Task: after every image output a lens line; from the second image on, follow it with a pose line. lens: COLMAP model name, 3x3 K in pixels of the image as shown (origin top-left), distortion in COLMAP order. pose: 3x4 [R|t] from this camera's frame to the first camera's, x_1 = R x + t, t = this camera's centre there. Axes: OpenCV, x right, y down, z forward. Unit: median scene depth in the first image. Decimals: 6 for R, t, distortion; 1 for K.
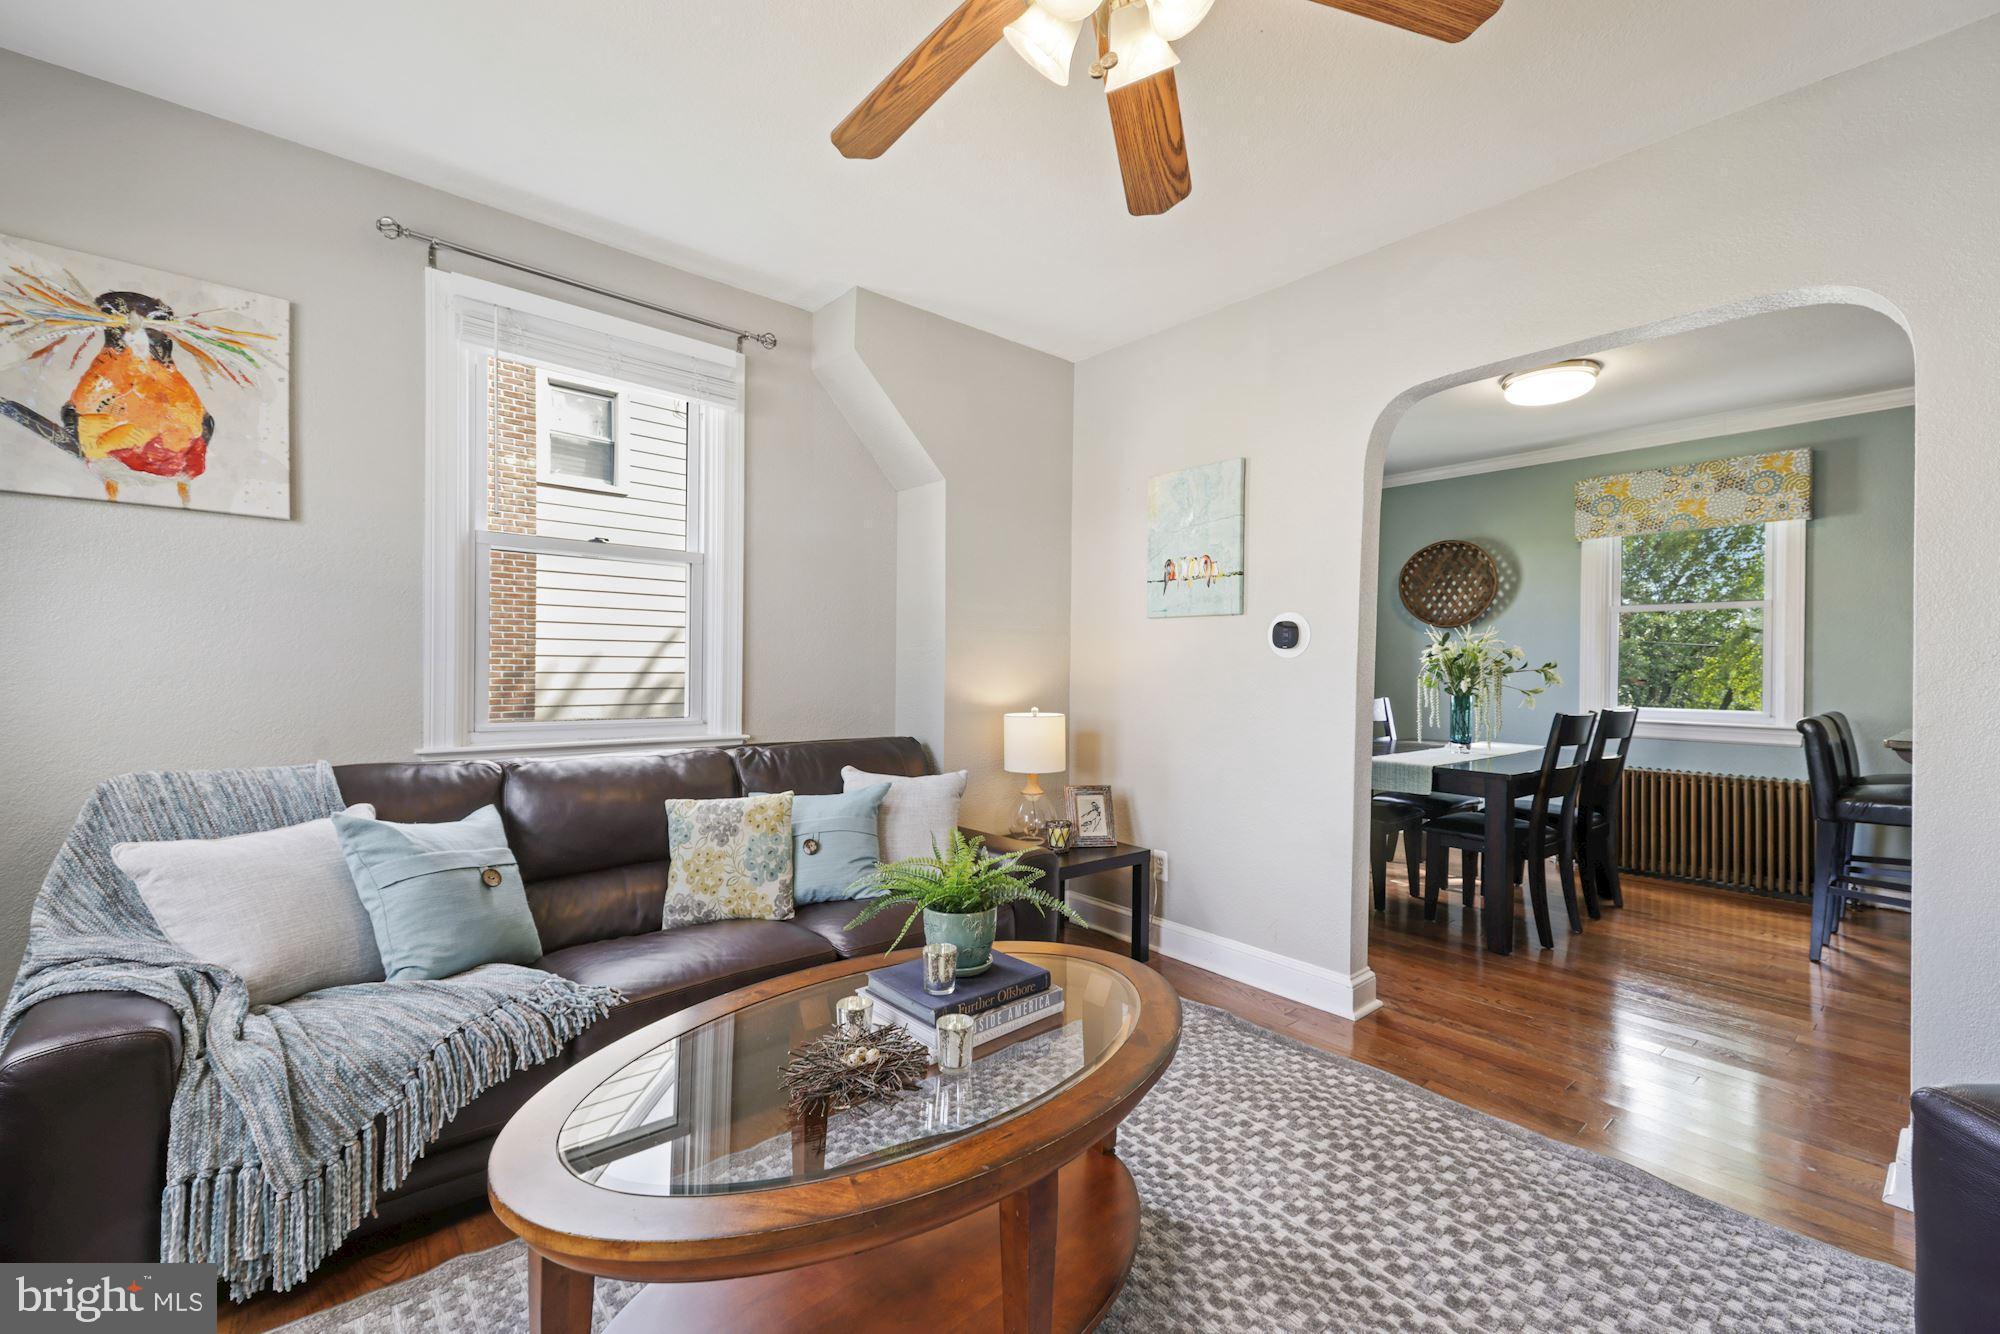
lens RADIAL K [[823.0, 0, 994.2], [0, 823.0, 657.6], [0, 0, 1]] dist [0.011908, -0.000105]
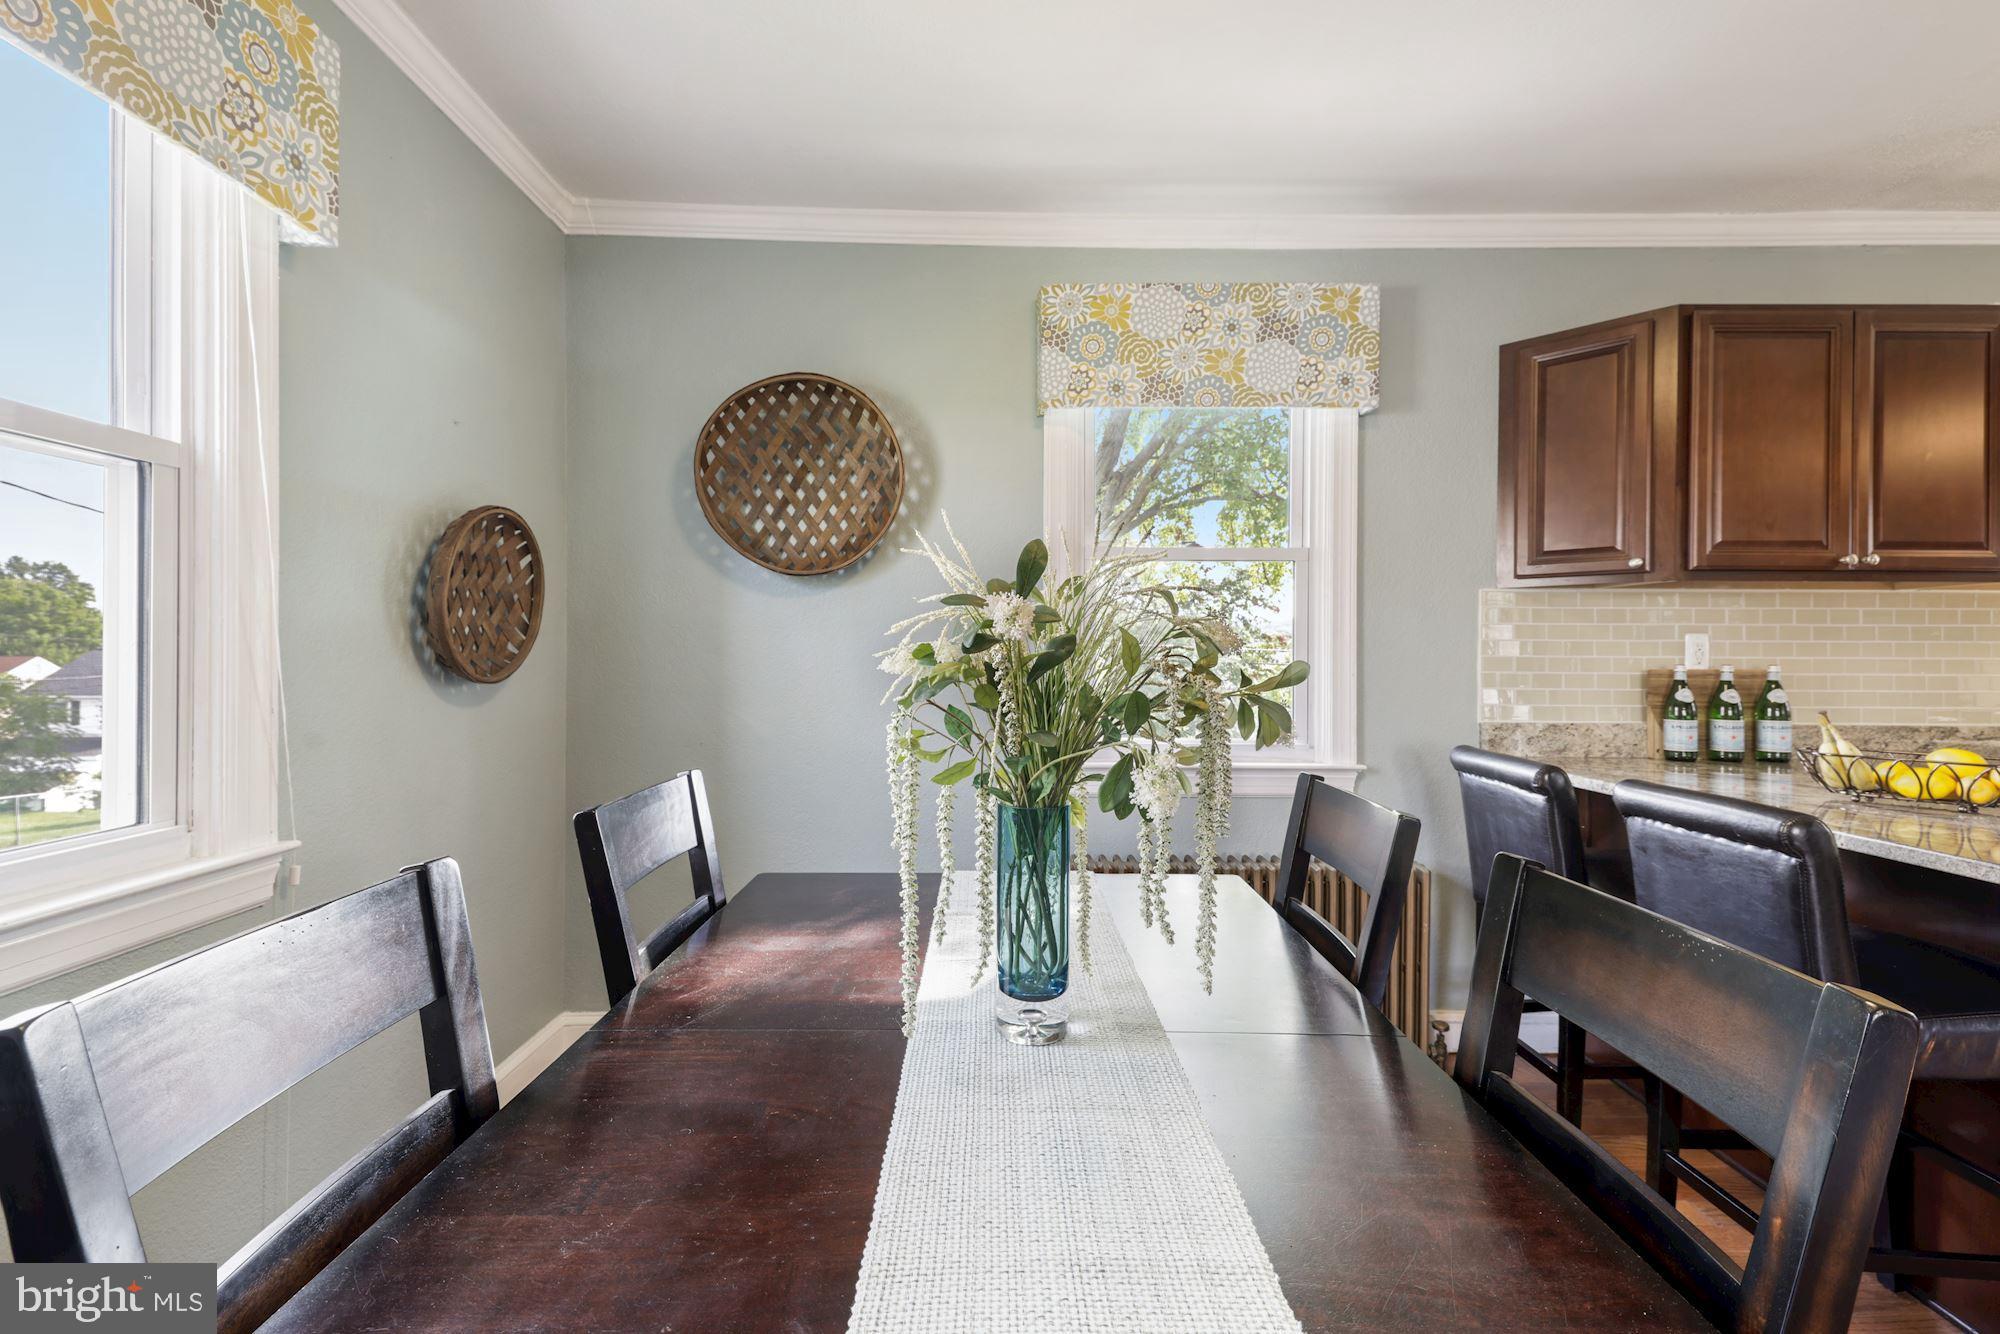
lens RADIAL K [[854.7, 0, 999.4], [0, 854.7, 655.2], [0, 0, 1]] dist [0.000606, -0.000118]
pose [[0.652767, -0.003880, 0.757548, 0.279747], [-0.004333, 0.999951, 0.008855, 0.000482], [-0.757546, -0.009063, 0.652719, 0.634581]]
